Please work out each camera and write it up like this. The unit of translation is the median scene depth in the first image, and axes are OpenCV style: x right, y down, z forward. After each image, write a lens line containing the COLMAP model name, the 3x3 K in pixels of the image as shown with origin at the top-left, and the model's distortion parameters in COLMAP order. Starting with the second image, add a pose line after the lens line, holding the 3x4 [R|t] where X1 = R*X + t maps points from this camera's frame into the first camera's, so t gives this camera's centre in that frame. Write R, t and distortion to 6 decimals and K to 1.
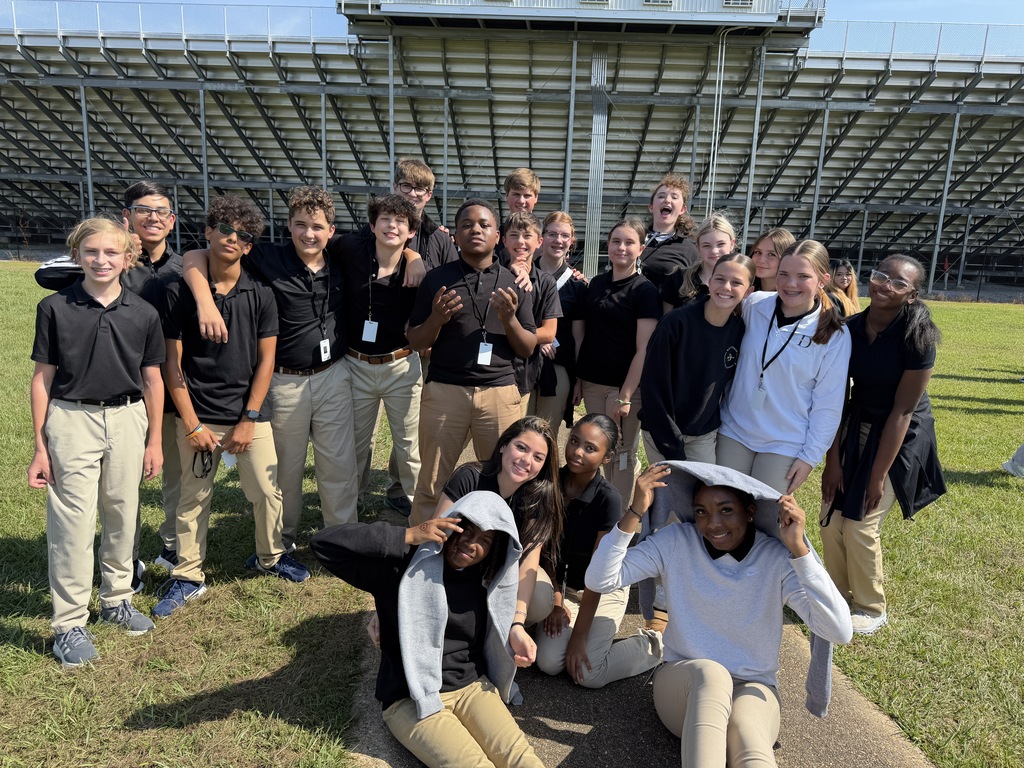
lens RADIAL K [[739.5, 0, 529.2], [0, 739.5, 401.8], [0, 0, 1]] dist [-0.002764, -0.000490]
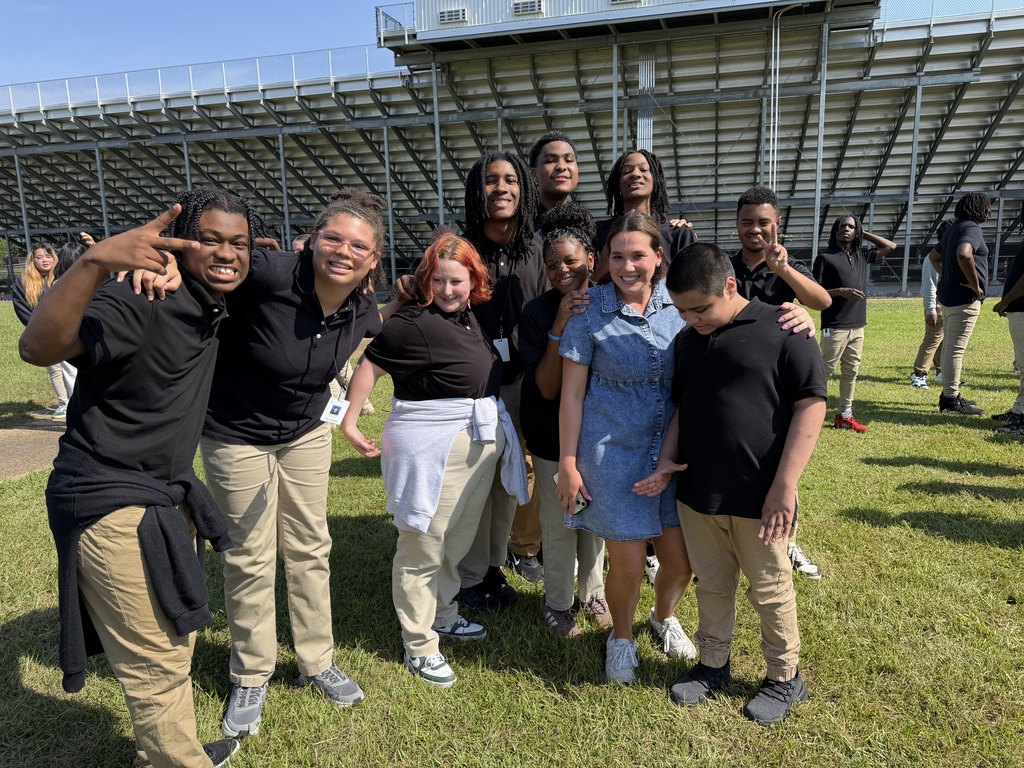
lens RADIAL K [[754.9, 0, 525.1], [0, 754.9, 462.0], [0, 0, 1]] dist [0.025973, -0.031636]
pose [[0.969277, 0.005855, -0.245901, 0.136245], [0.005113, 0.999021, 0.043940, 0.006871], [0.245917, -0.043848, 0.968299, -0.005956]]
